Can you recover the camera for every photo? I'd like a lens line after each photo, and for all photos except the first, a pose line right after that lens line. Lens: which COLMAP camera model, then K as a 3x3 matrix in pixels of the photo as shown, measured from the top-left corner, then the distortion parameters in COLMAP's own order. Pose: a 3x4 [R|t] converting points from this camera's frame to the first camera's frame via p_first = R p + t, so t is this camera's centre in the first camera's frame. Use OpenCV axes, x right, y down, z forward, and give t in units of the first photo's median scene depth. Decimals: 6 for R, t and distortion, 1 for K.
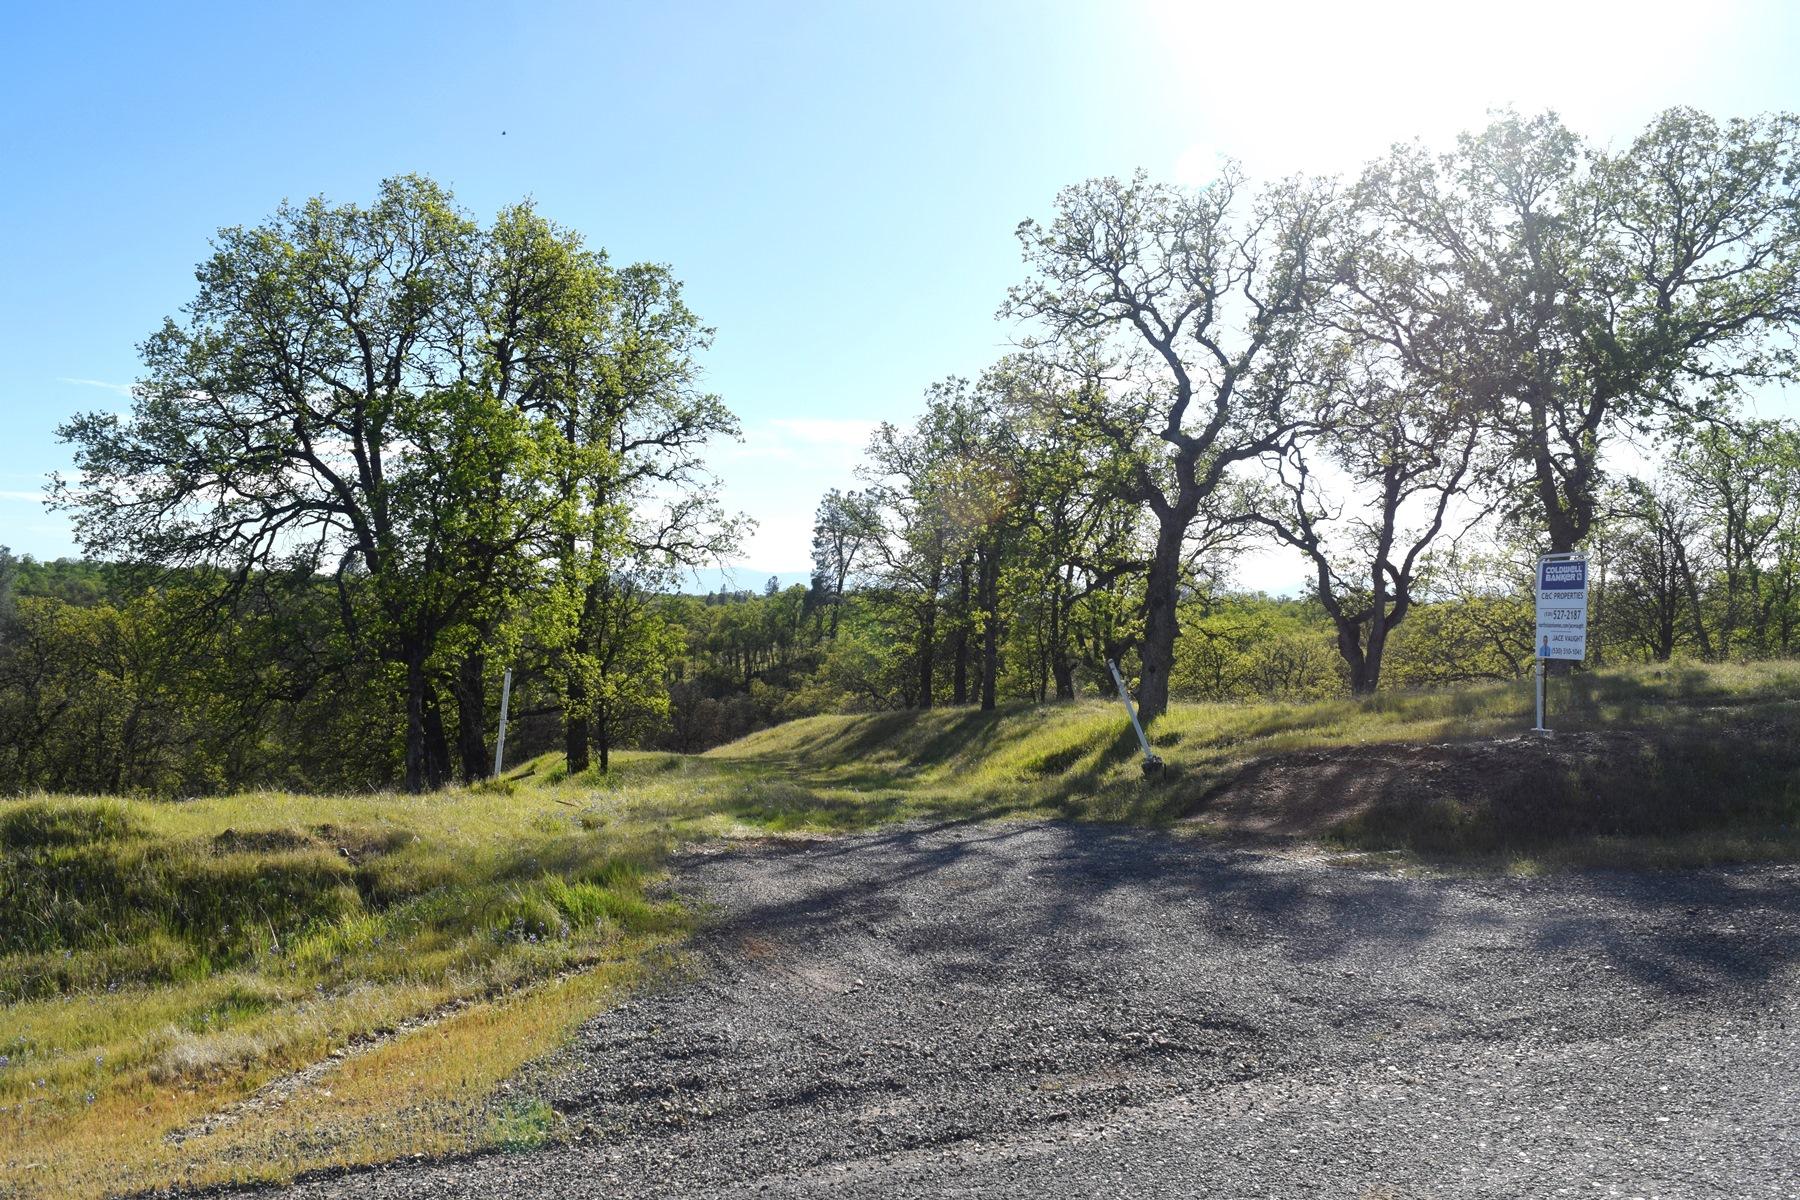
lens RADIAL K [[1370.9, 0, 902.5], [0, 1370.9, 602.7], [0, 0, 1]] dist [0.000834, -0.000859]
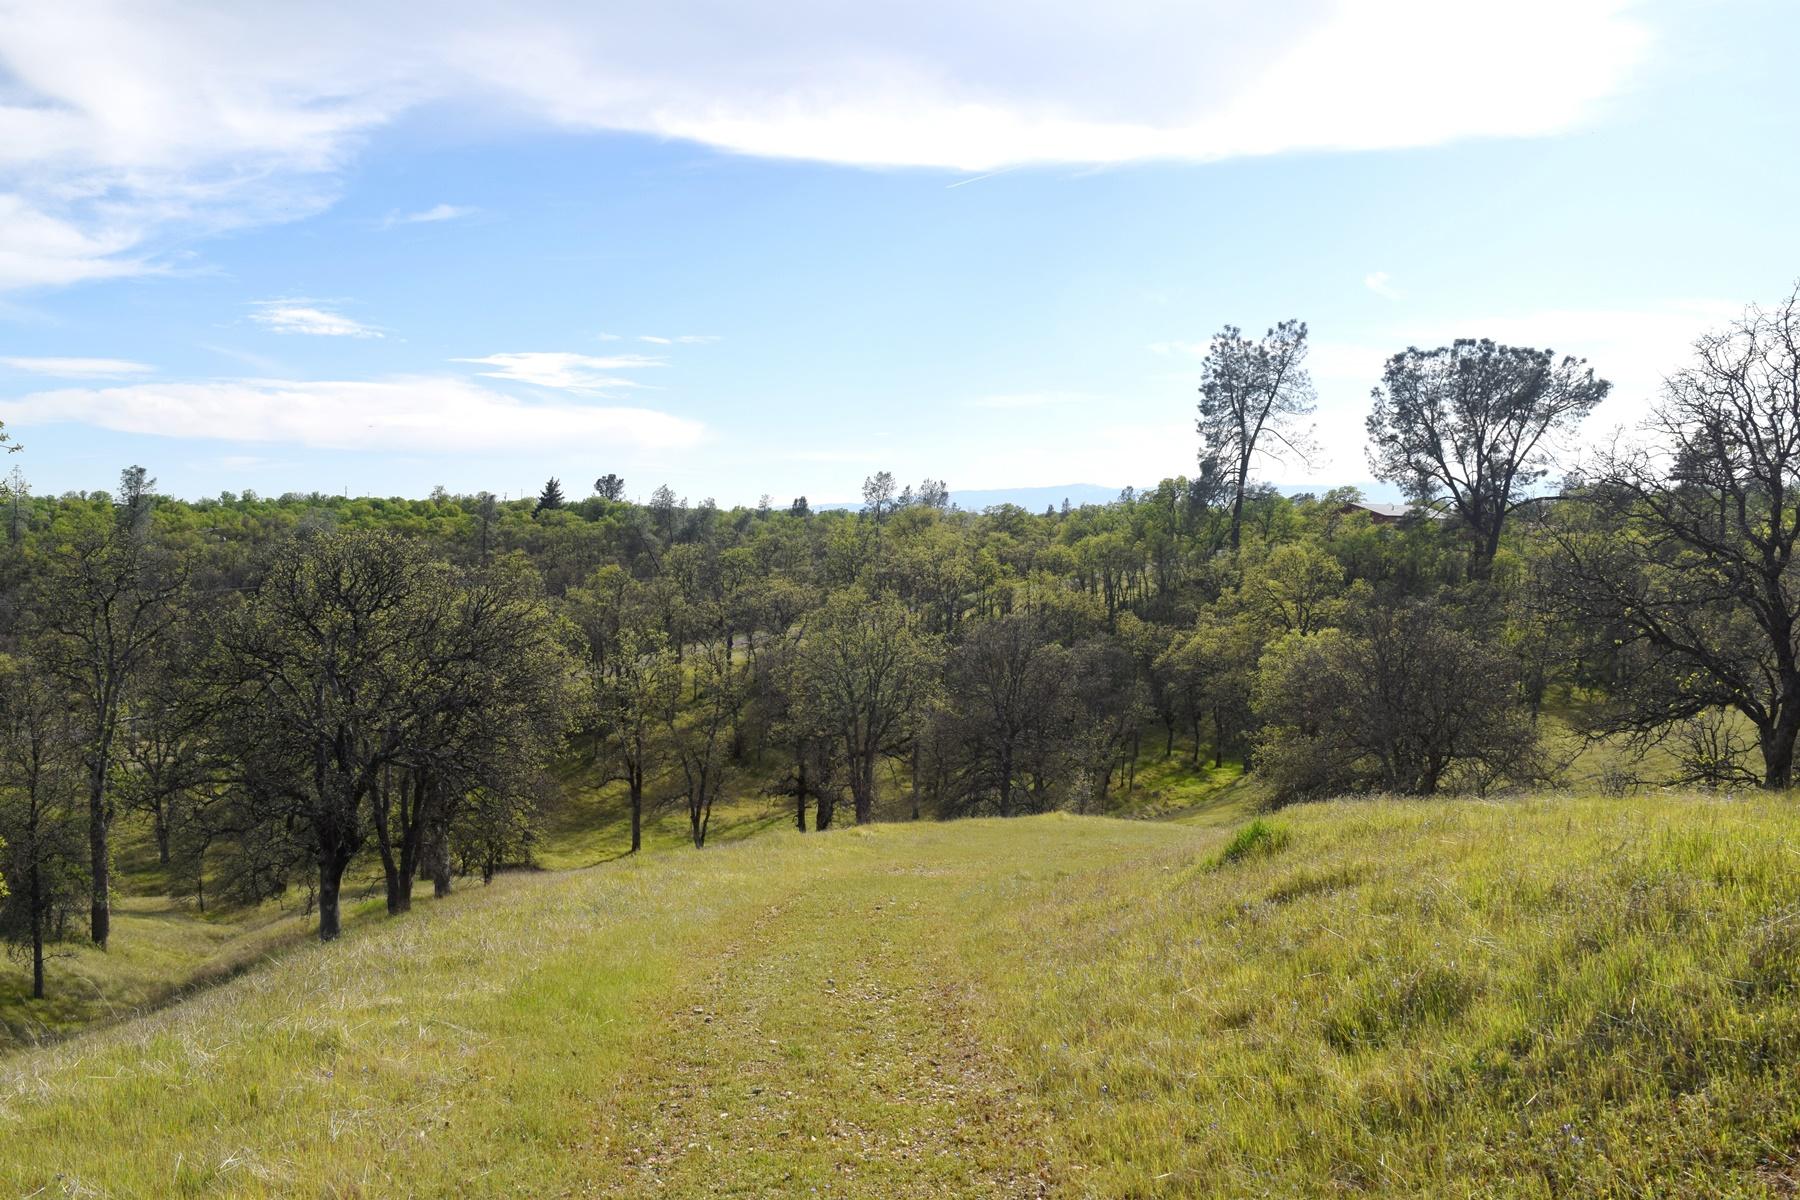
lens RADIAL K [[1714.9, 0, 919.8], [0, 1714.9, 642.0], [0, 0, 1]] dist [-0.060903, 0.000000]
pose [[0.976371, -0.019129, -0.215252, -0.021674], [0.033813, 0.997329, 0.064742, 0.011362], [0.213439, -0.070491, 0.974410, 0.153399]]
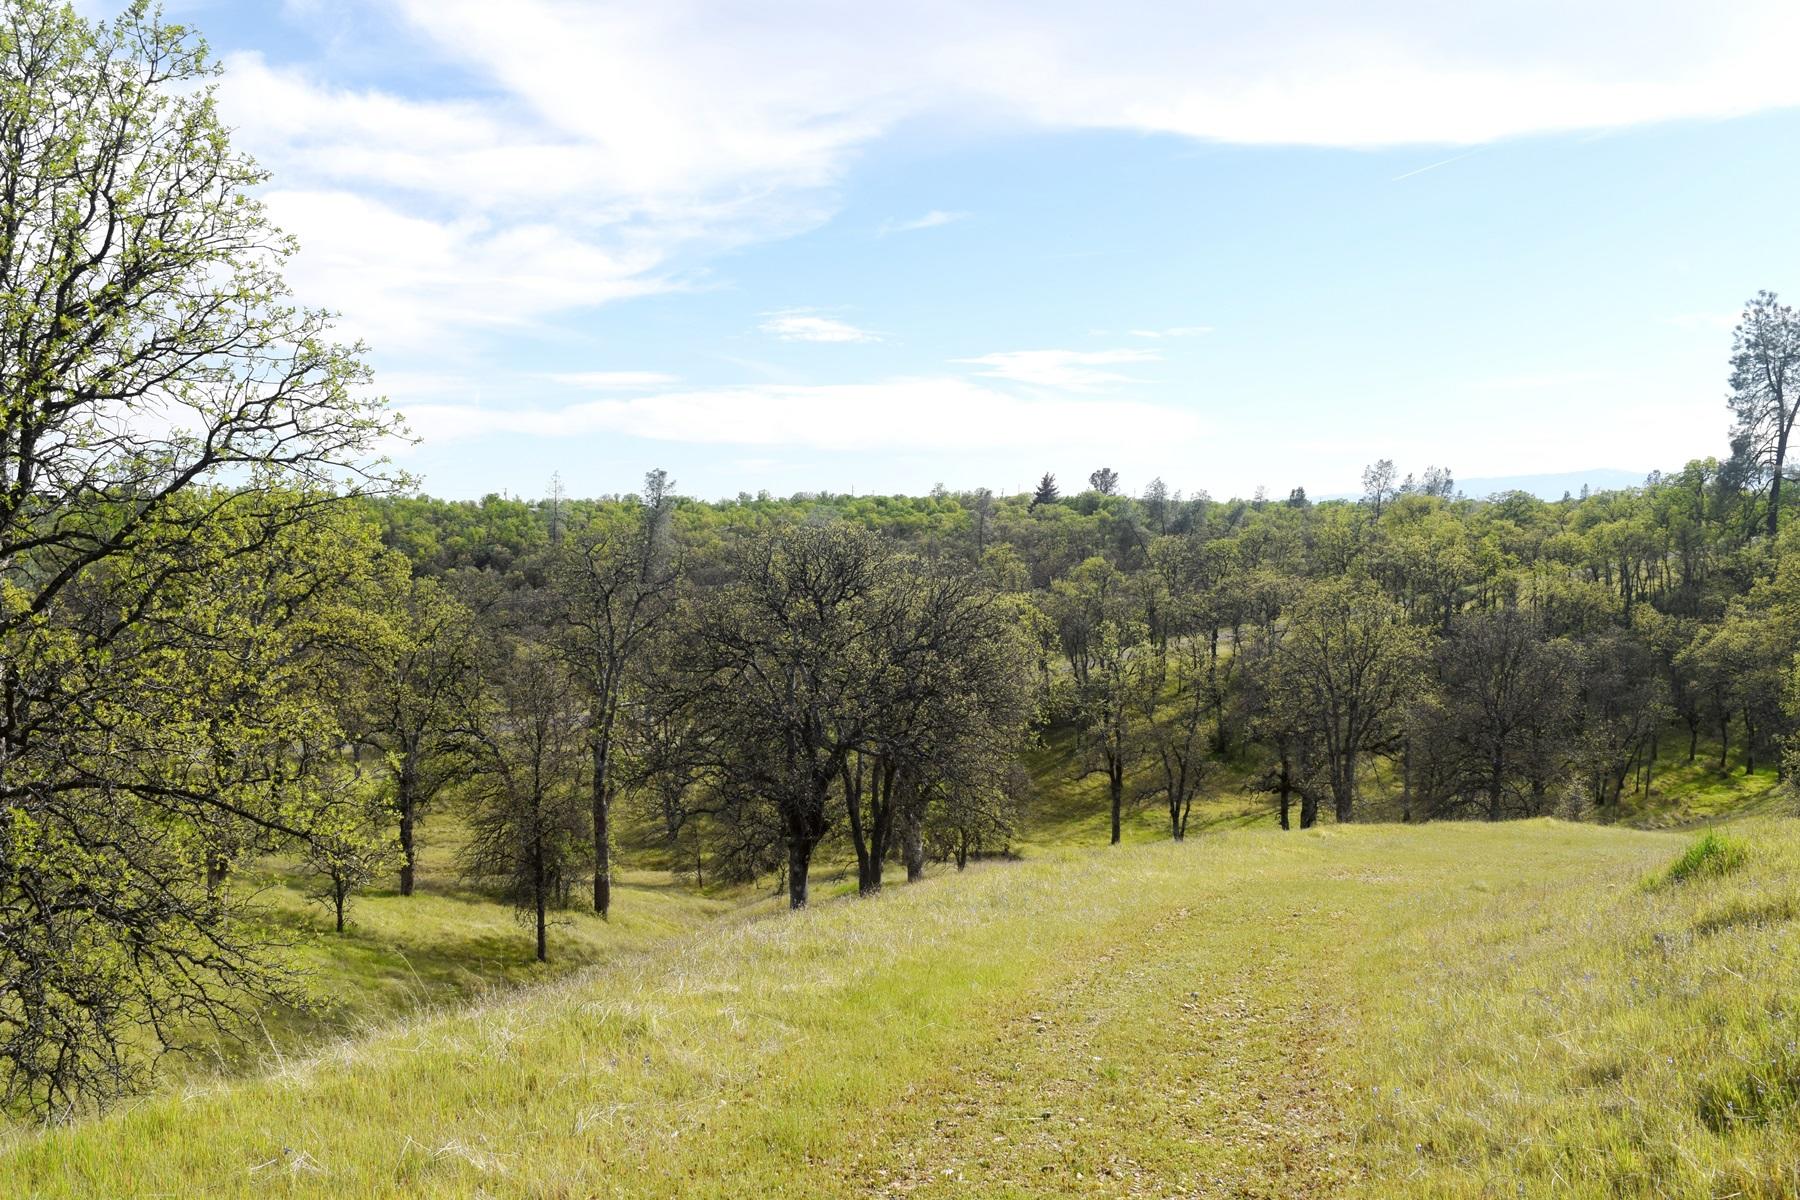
lens RADIAL K [[1714.9, 0, 895.9], [0, 1714.9, 604.6], [0, 0, 1]] dist [-0.060903, 0.000000]
pose [[0.869047, -0.024318, -0.494131, -0.019344], [0.047597, 0.998268, 0.034582, 0.011851], [0.492434, -0.053573, 0.868699, 0.157065]]
